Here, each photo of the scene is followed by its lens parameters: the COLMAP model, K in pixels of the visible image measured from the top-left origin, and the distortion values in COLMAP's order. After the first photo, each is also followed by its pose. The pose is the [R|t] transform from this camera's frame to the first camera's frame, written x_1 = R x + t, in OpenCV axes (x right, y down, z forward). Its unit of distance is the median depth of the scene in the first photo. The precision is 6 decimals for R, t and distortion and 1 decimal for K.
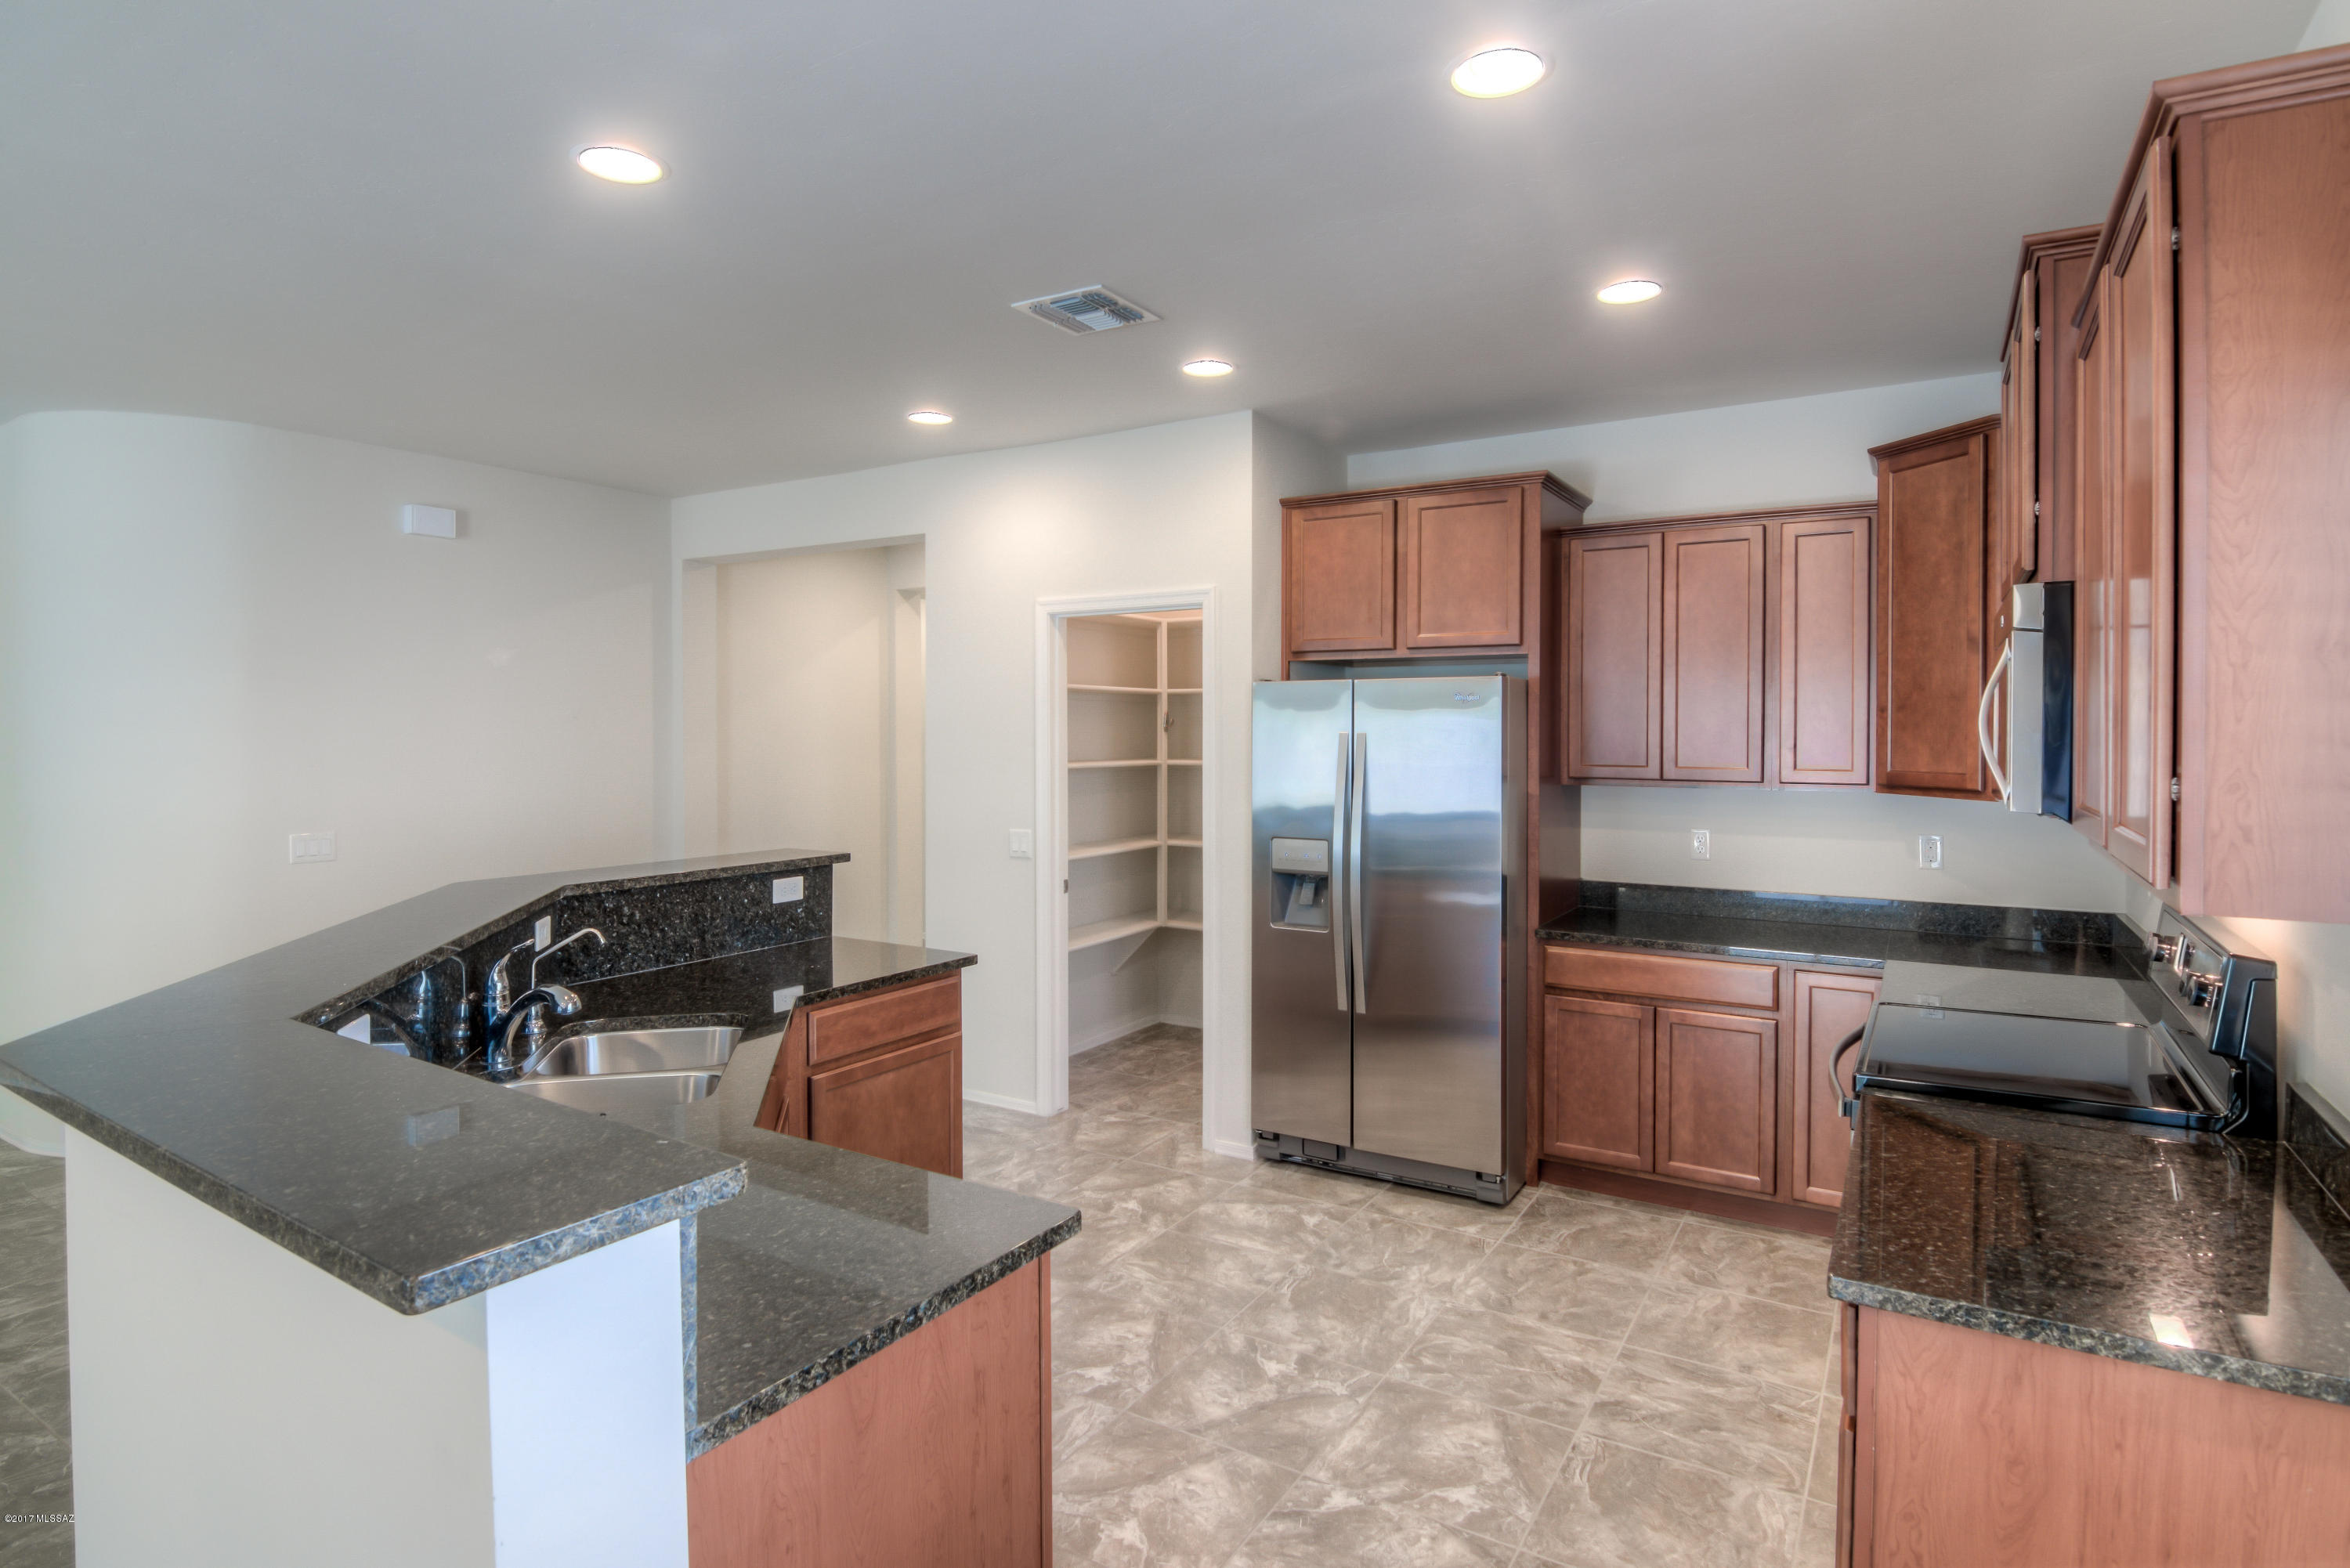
lens RADIAL K [[1174.5, 0, 1240.8], [0, 1174.5, 739.3], [0, 0, 1]] dist [-0.021747, -0.000415]
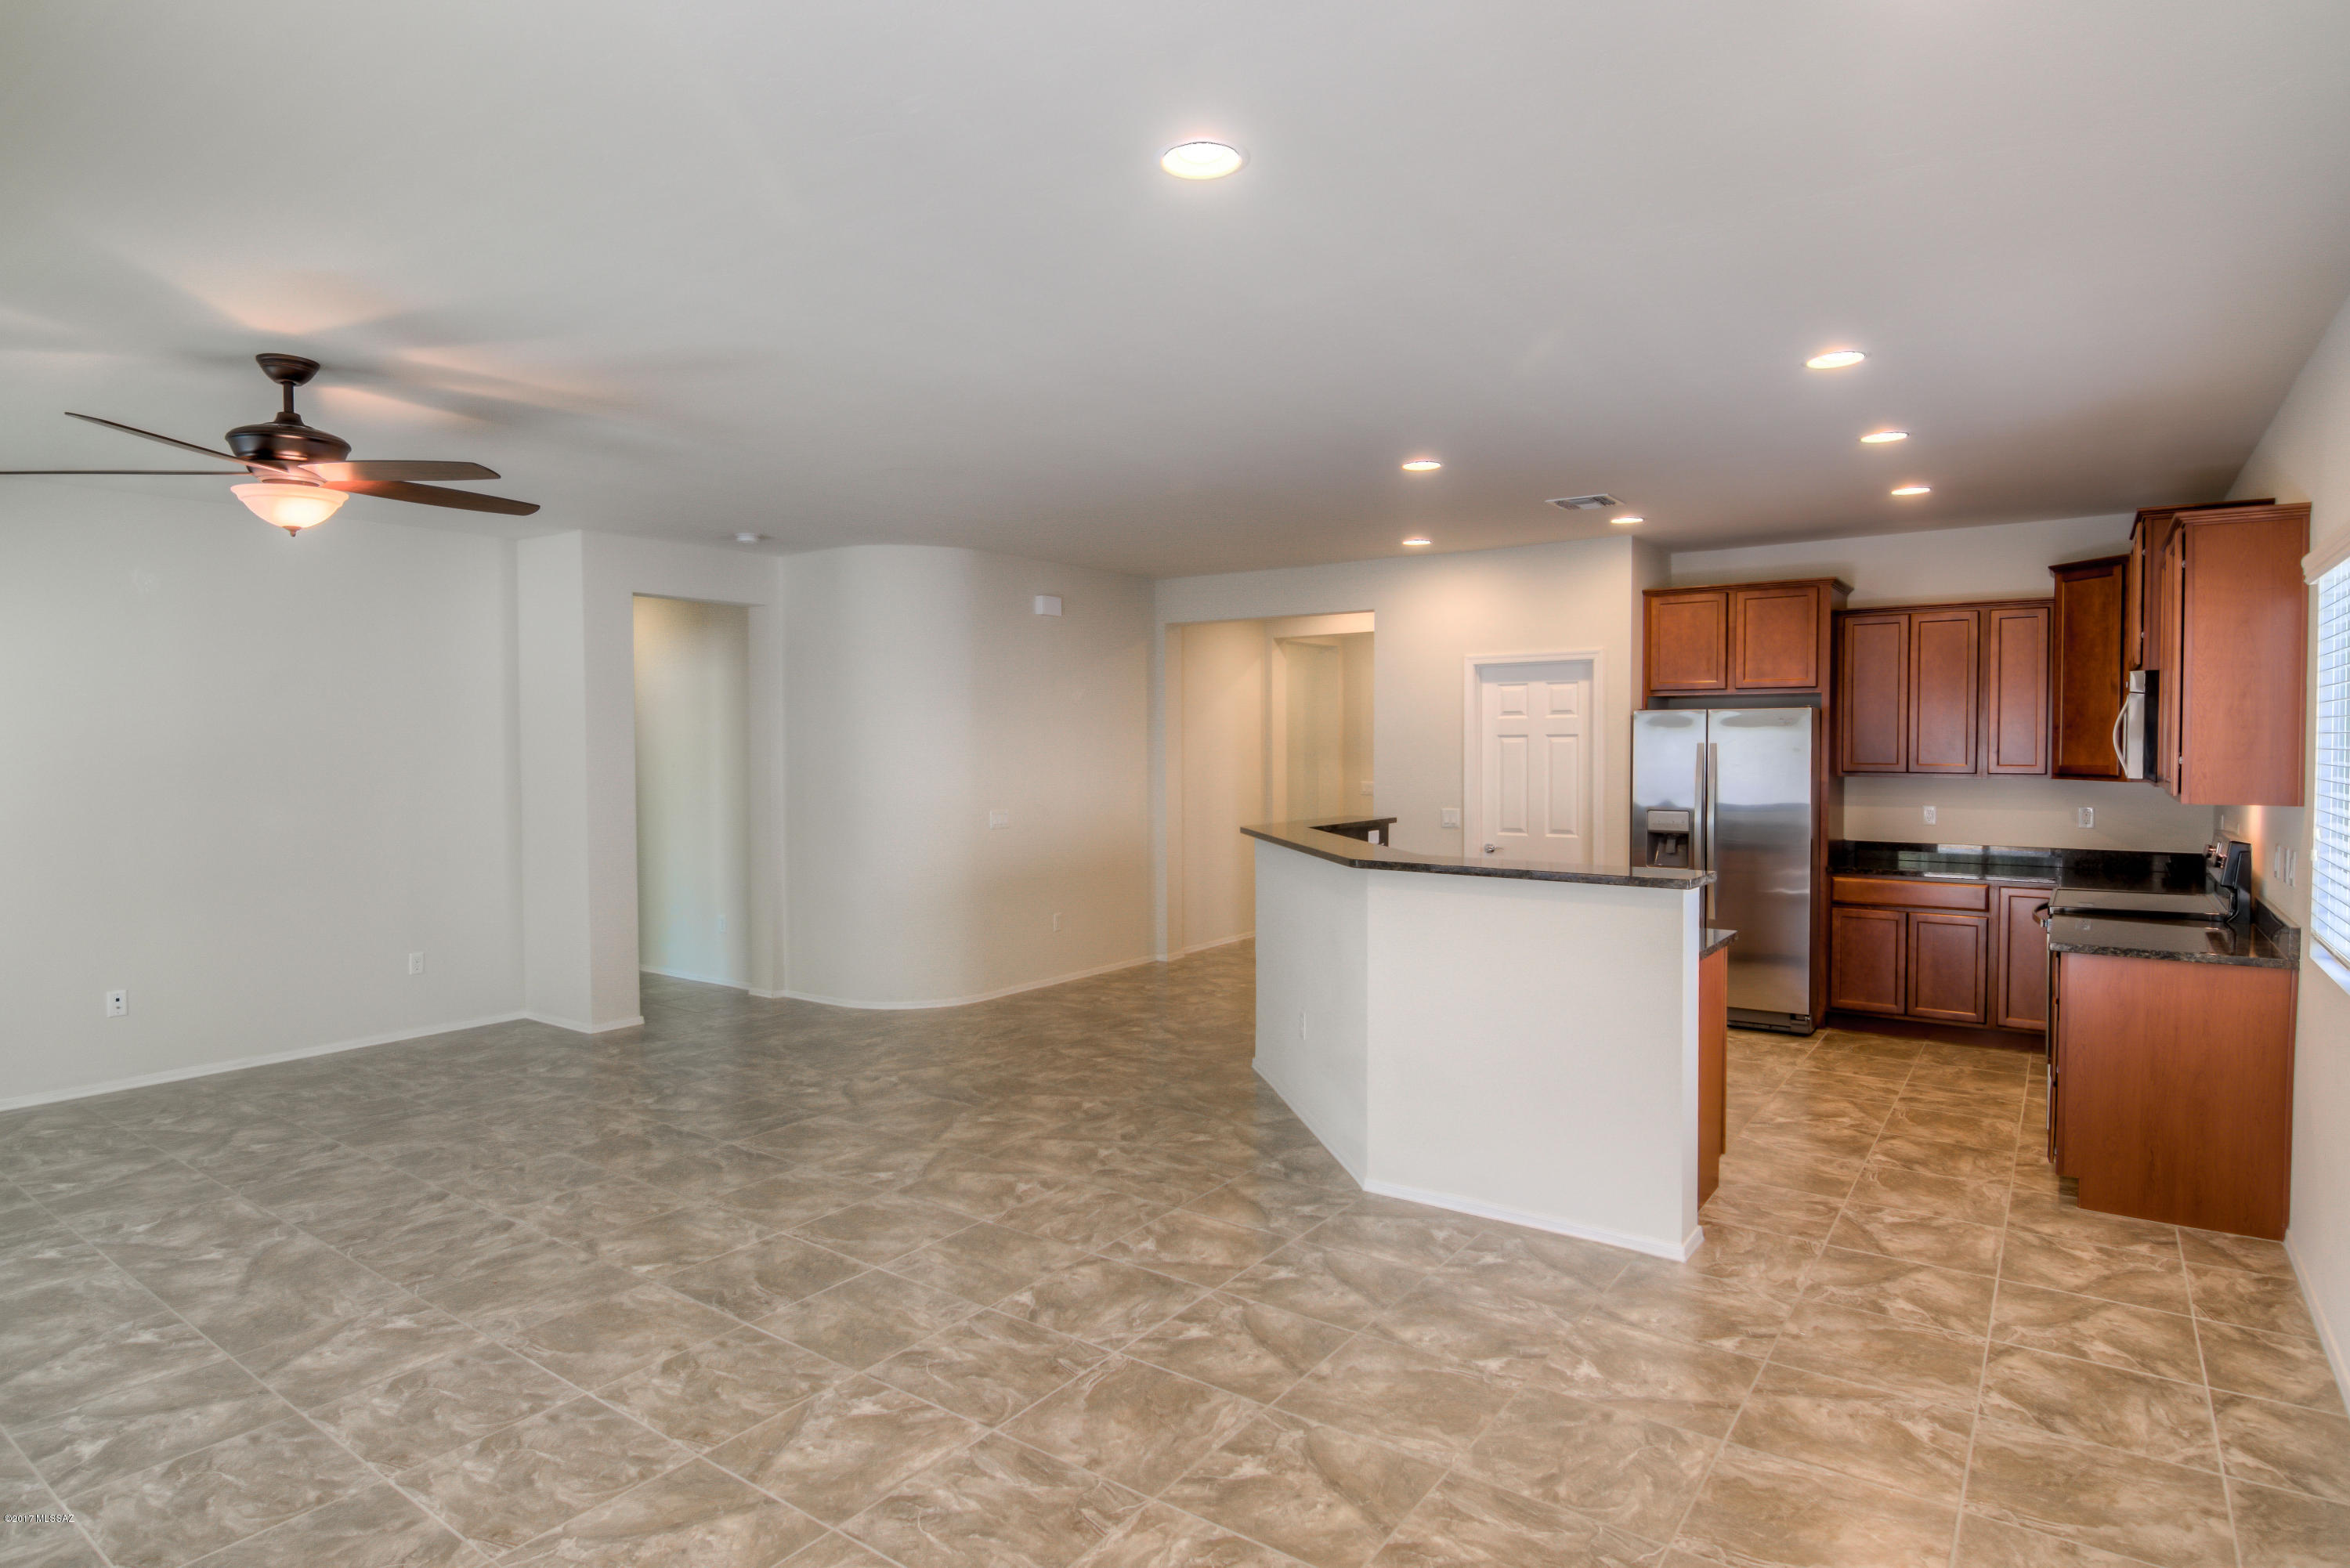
lens RADIAL K [[1291.9, 0, 1155.2], [0, 1291.9, 780.9], [0, 0, 1]] dist [-0.031518, -0.000353]
pose [[0.995453, -0.001325, -0.095246, -0.500372], [0.003223, 0.999799, 0.019782, 0.008946], [0.095201, -0.019999, 0.995257, -0.832016]]
